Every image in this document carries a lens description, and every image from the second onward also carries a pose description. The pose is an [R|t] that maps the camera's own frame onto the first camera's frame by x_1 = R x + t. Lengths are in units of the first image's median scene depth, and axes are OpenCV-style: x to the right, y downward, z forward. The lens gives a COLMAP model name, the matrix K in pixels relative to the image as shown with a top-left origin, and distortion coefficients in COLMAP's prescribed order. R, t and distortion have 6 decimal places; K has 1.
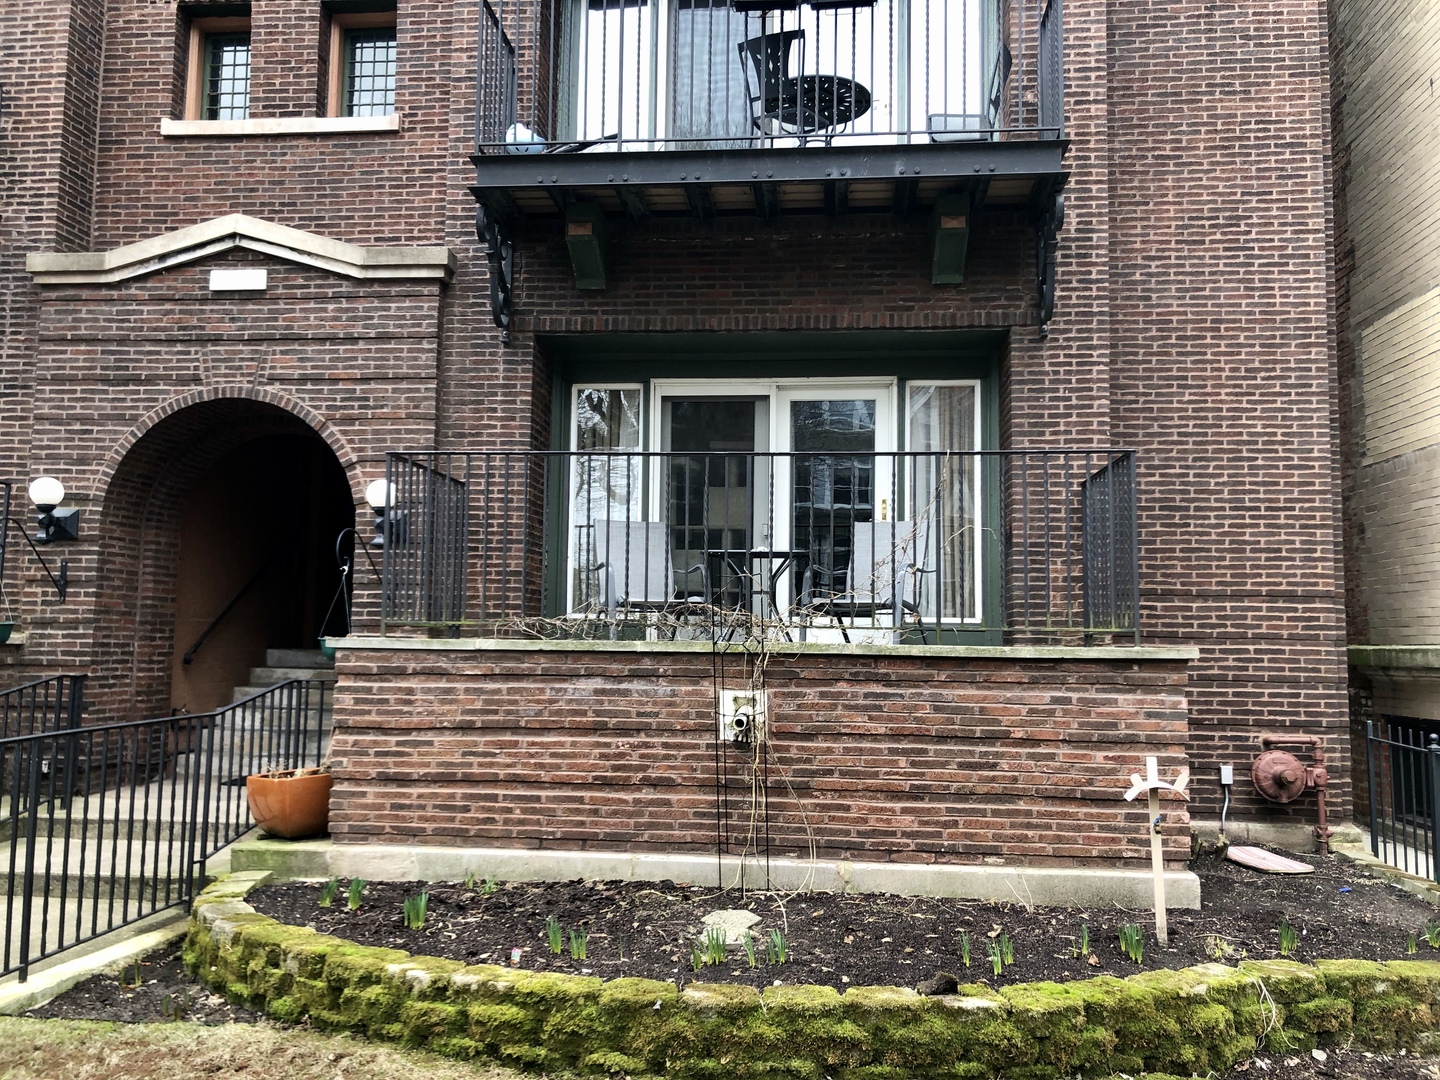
lens RADIAL K [[1226.6, 0, 724.3], [0, 1226.6, 536.5], [0, 0, 1]] dist [-0.004269, 0.024666]
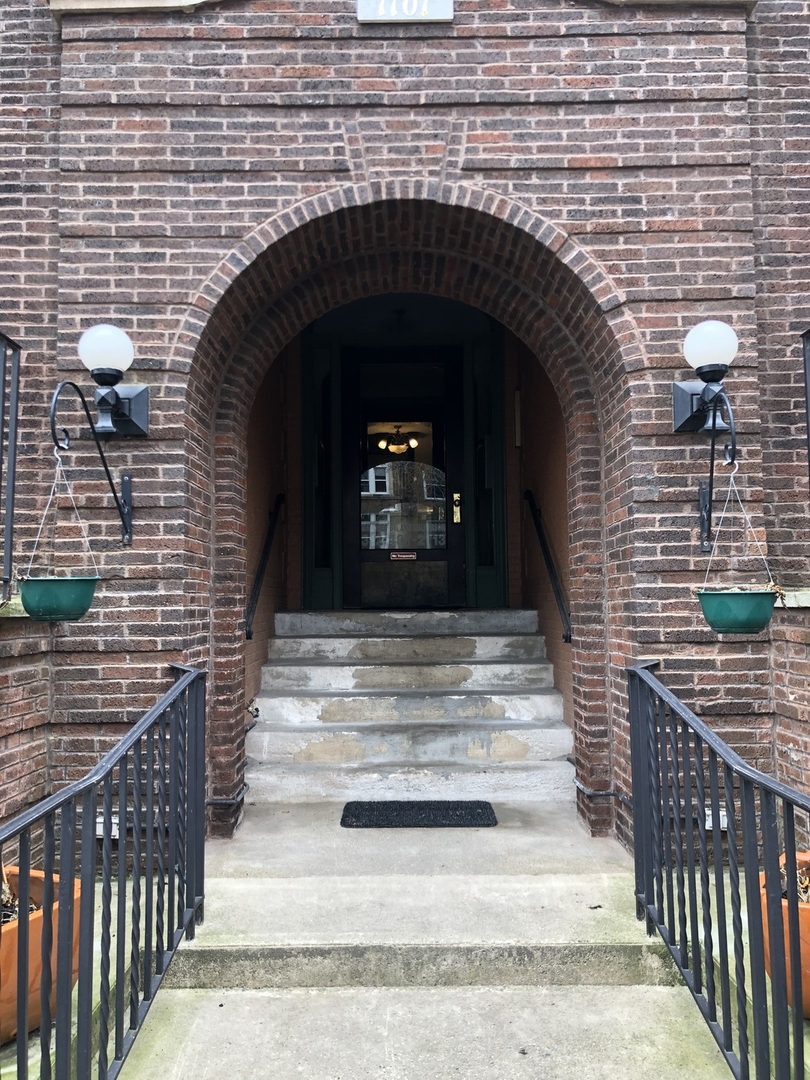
lens RADIAL K [[920.0, 0, 401.6], [0, 920.0, 539.0], [0, 0, 1]] dist [-0.004269, 0.024666]
pose [[0.995331, -0.018125, 0.094808, -0.447035], [0.016096, 0.999626, 0.022124, 0.043431], [-0.095173, -0.020495, 0.995250, 0.545304]]
